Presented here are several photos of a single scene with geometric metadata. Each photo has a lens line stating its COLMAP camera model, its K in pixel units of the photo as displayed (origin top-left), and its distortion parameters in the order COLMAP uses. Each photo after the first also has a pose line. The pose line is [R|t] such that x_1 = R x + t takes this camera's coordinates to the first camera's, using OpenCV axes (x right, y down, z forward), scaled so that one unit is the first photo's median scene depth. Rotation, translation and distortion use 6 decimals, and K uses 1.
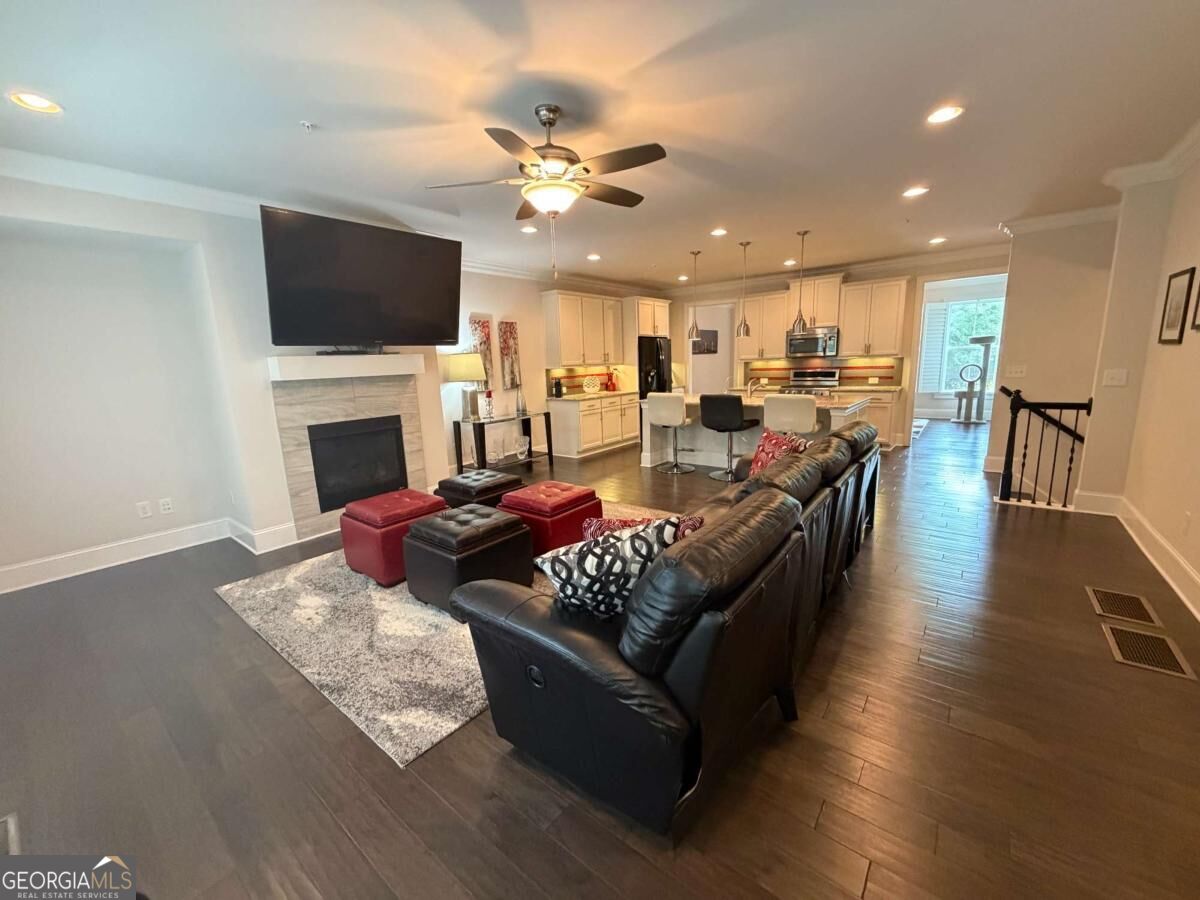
lens RADIAL K [[477.2, 0, 598.9], [0, 477.2, 452.1], [0, 0, 1]] dist [0.001306, -0.000132]
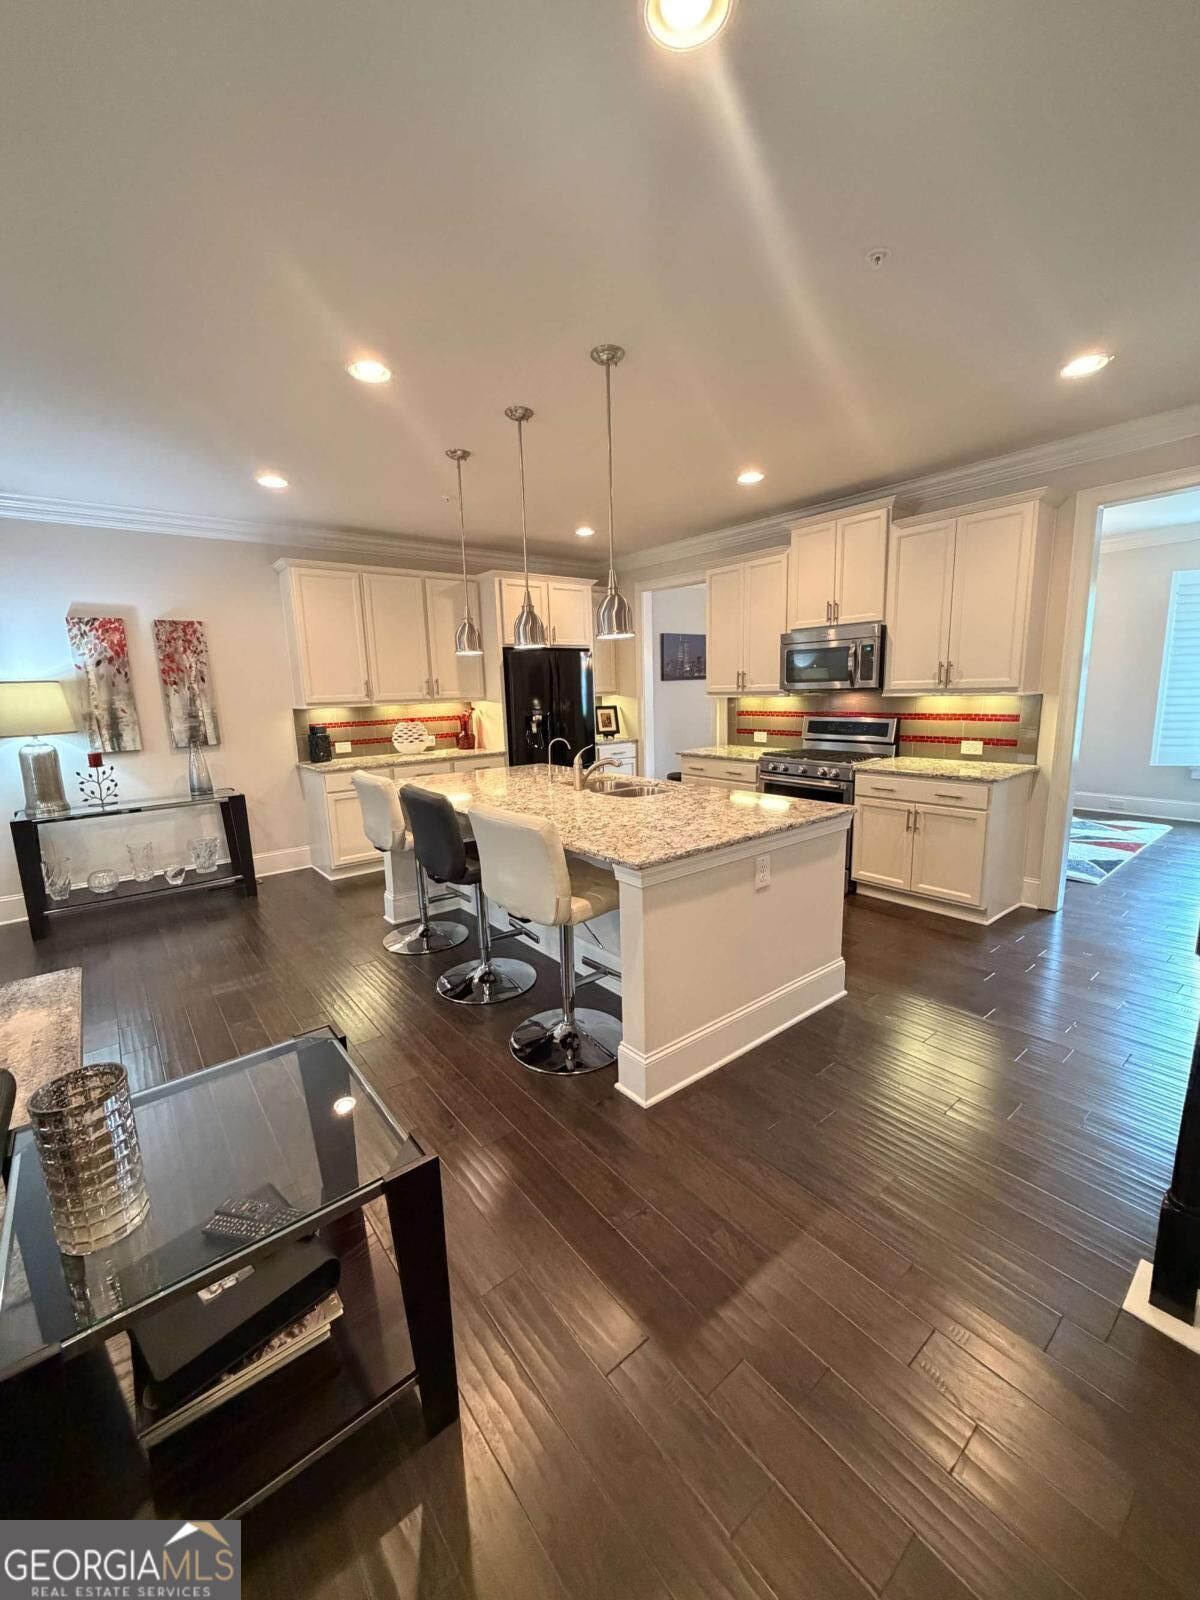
lens RADIAL K [[636.3, 0, 599.2], [0, 636.3, 797.8], [0, 0, 1]] dist [0.001306, -0.000132]
pose [[0.974127, 0.046343, -0.221201, 0.393594], [-0.048292, 0.998827, -0.003409, -0.090174], [0.220784, 0.014003, 0.975222, 0.387505]]
